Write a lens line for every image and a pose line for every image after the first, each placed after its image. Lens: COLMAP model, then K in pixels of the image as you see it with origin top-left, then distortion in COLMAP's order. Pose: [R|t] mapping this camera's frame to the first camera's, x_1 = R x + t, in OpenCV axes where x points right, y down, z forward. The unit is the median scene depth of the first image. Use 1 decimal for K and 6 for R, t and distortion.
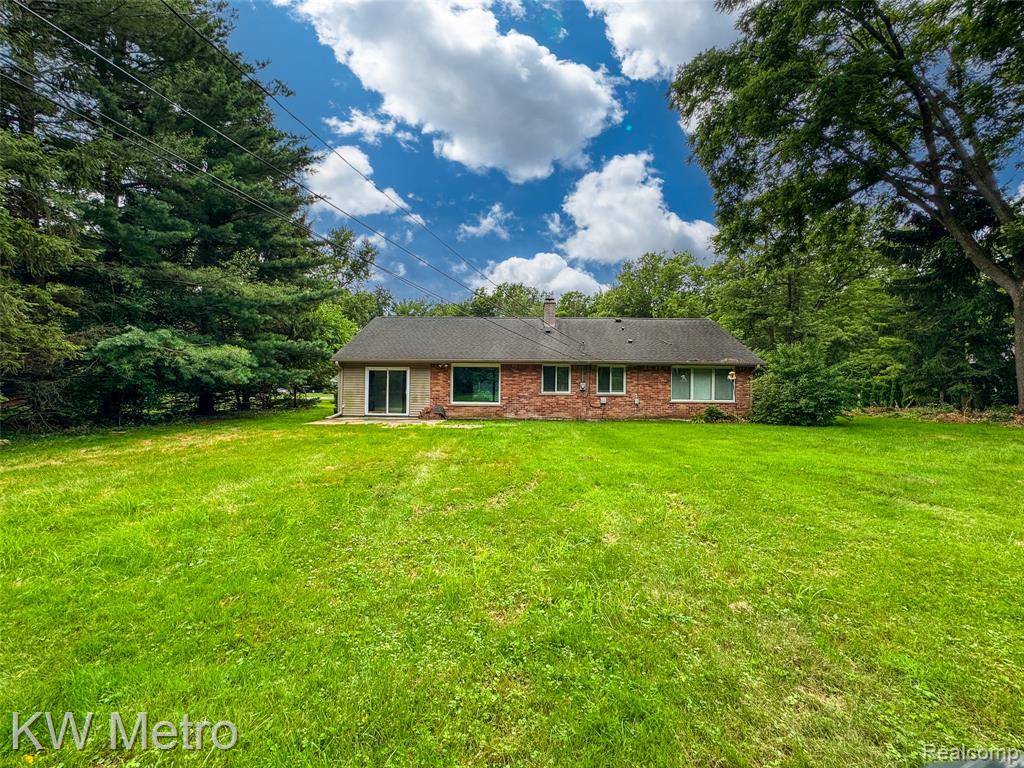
lens RADIAL K [[430.8, 0, 517.5], [0, 430.8, 388.7], [0, 0, 1]] dist [-0.000918, 0.000089]
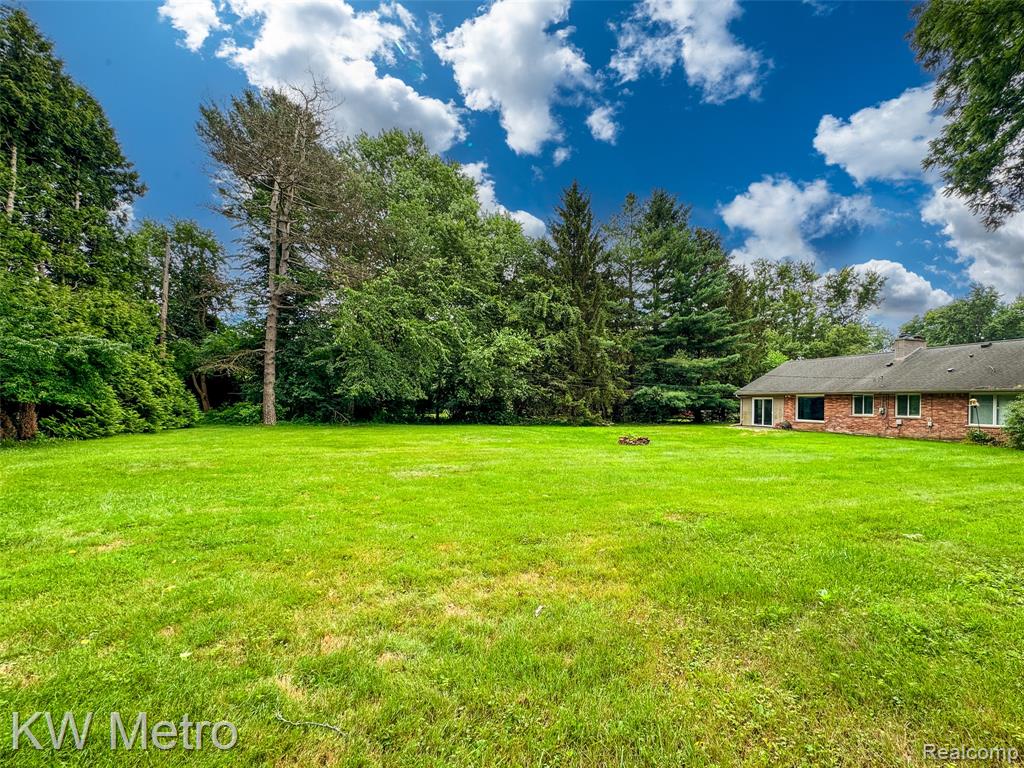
lens RADIAL K [[430.8, 0, 517.5], [0, 430.8, 388.7], [0, 0, 1]] dist [-0.000918, 0.000089]
pose [[0.291877, -0.033494, -0.955869, 1.048507], [-0.021396, 0.998908, -0.041536, 0.005820], [0.956217, 0.032575, 0.290842, -0.422478]]
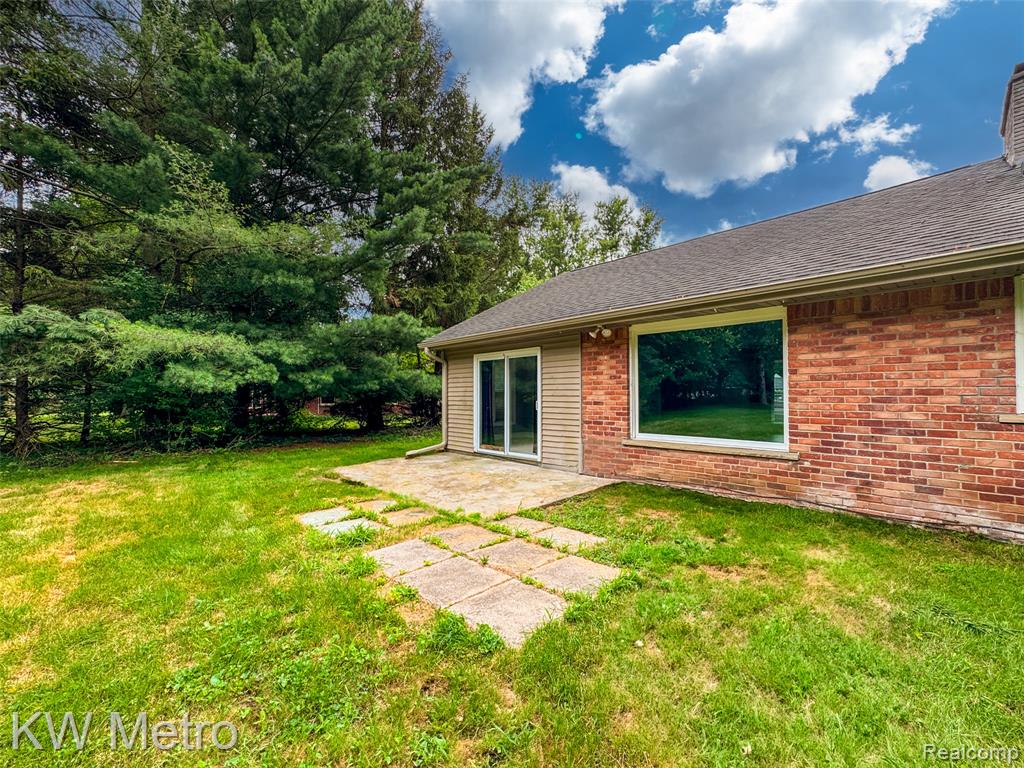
lens RADIAL K [[430.8, 0, 517.5], [0, 430.8, 388.7], [0, 0, 1]] dist [-0.000918, 0.000089]
pose [[0.716567, -0.023216, -0.697132, 0.028530], [0.008935, 0.999669, -0.024106, 0.001288], [0.697461, 0.011045, 0.716537, 0.682221]]
